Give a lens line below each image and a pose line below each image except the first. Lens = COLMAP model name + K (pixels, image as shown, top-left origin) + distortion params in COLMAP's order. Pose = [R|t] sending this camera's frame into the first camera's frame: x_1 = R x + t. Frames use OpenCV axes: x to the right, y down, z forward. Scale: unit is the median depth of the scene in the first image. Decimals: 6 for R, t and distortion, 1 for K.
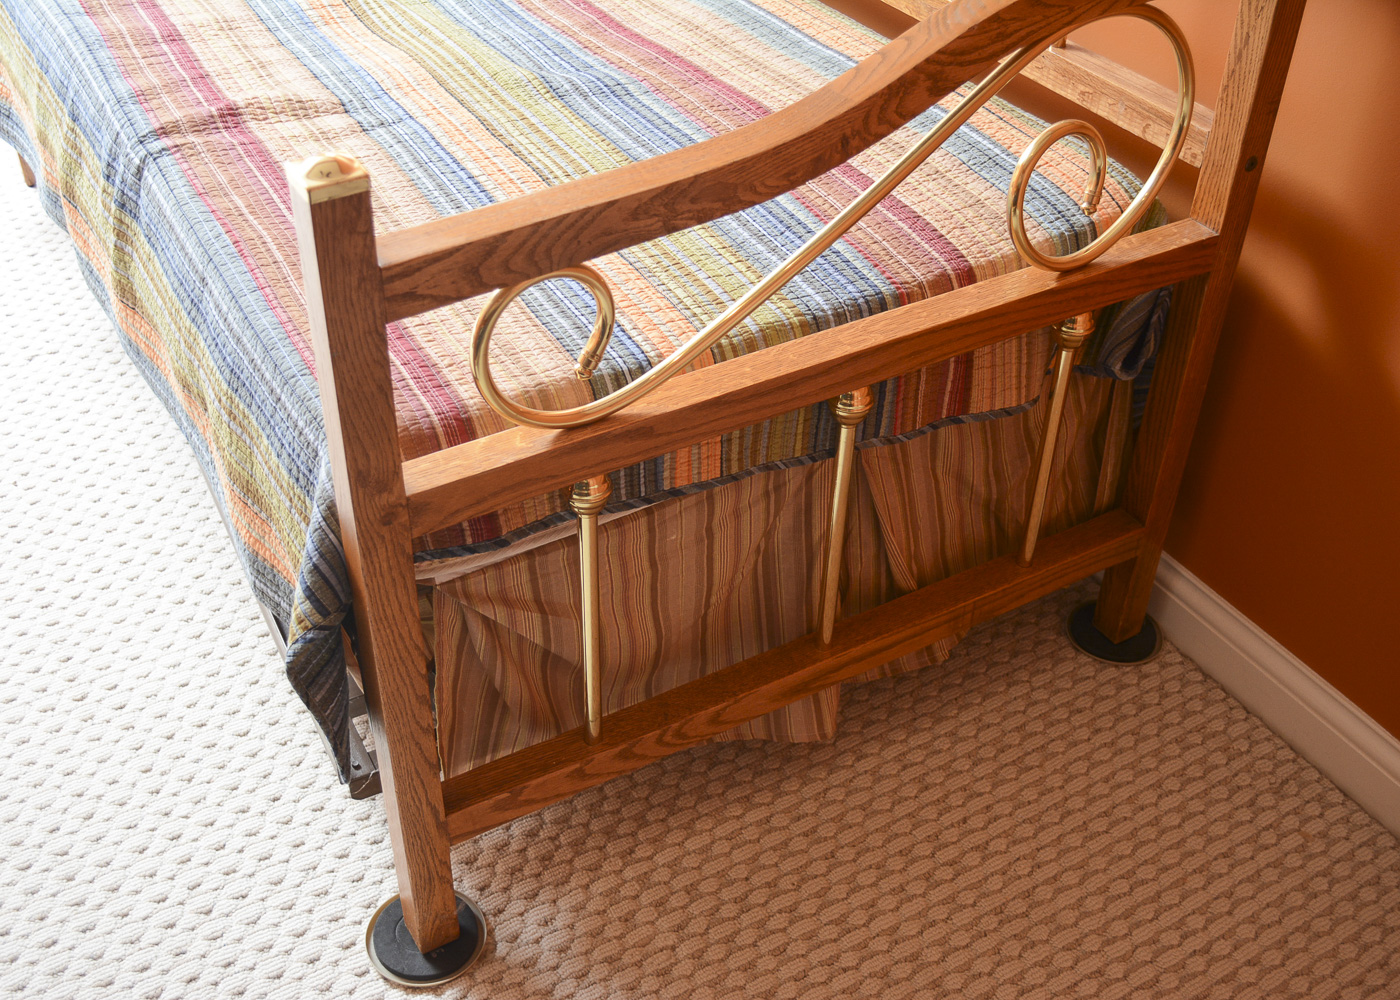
lens RADIAL K [[1487.0, 0, 697.6], [0, 1487.0, 502.6], [0, 0, 1]] dist [-0.062820, 0.000000]
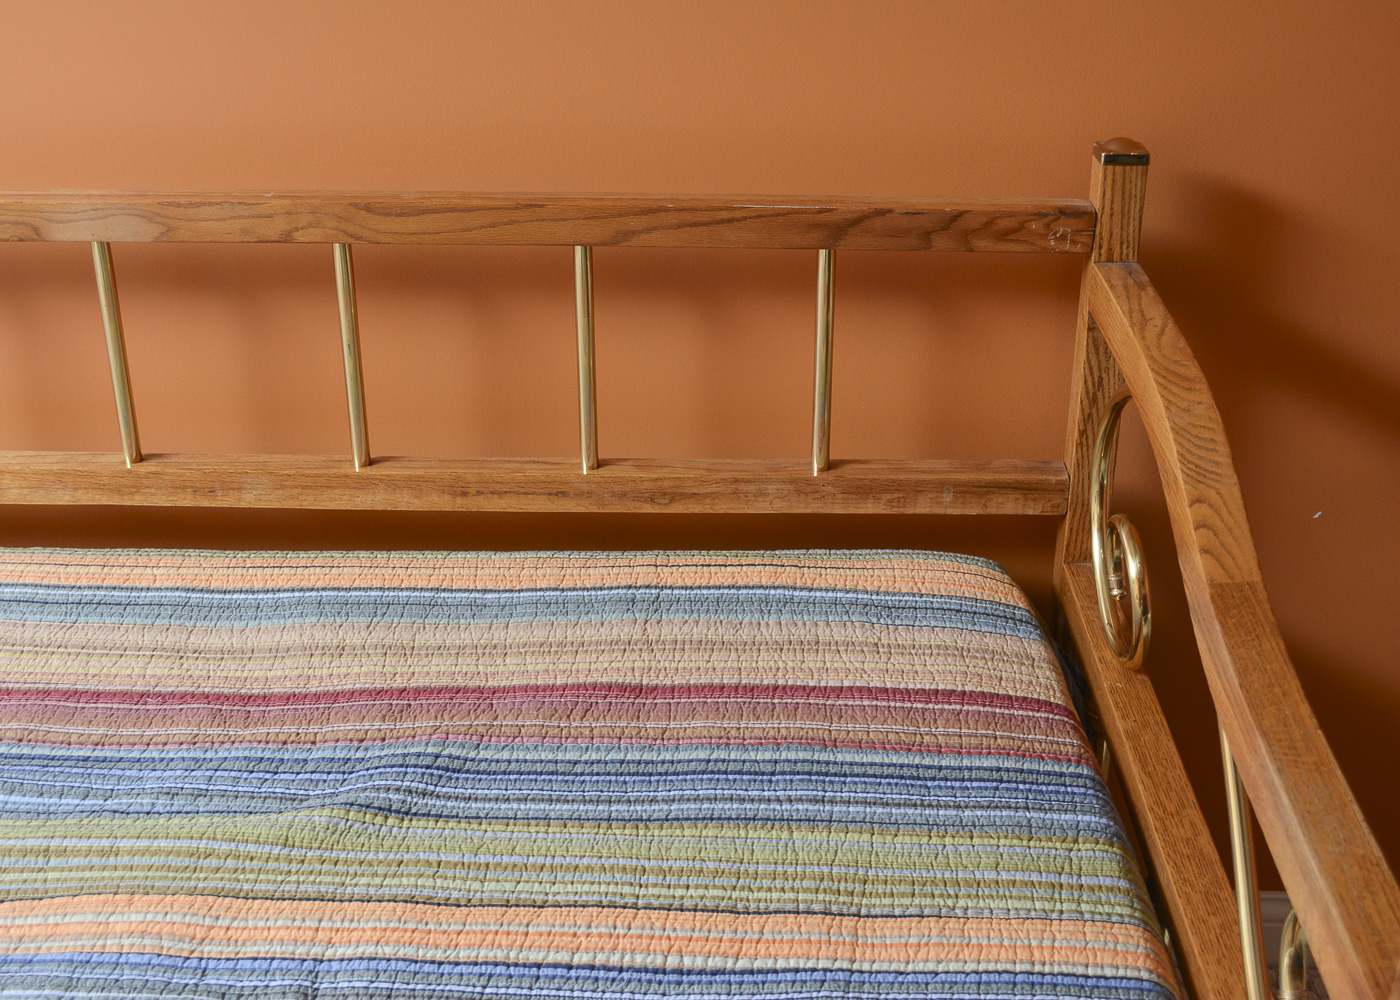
lens RADIAL K [[1808.5, 0, 699.7], [0, 1808.5, 493.4], [0, 0, 1]] dist [0.084663, 0.000000]
pose [[0.514025, -0.375724, 0.771109, -0.610838], [0.532686, 0.844434, 0.056361, -0.376773], [-0.672327, 0.381788, 0.634203, 0.338761]]
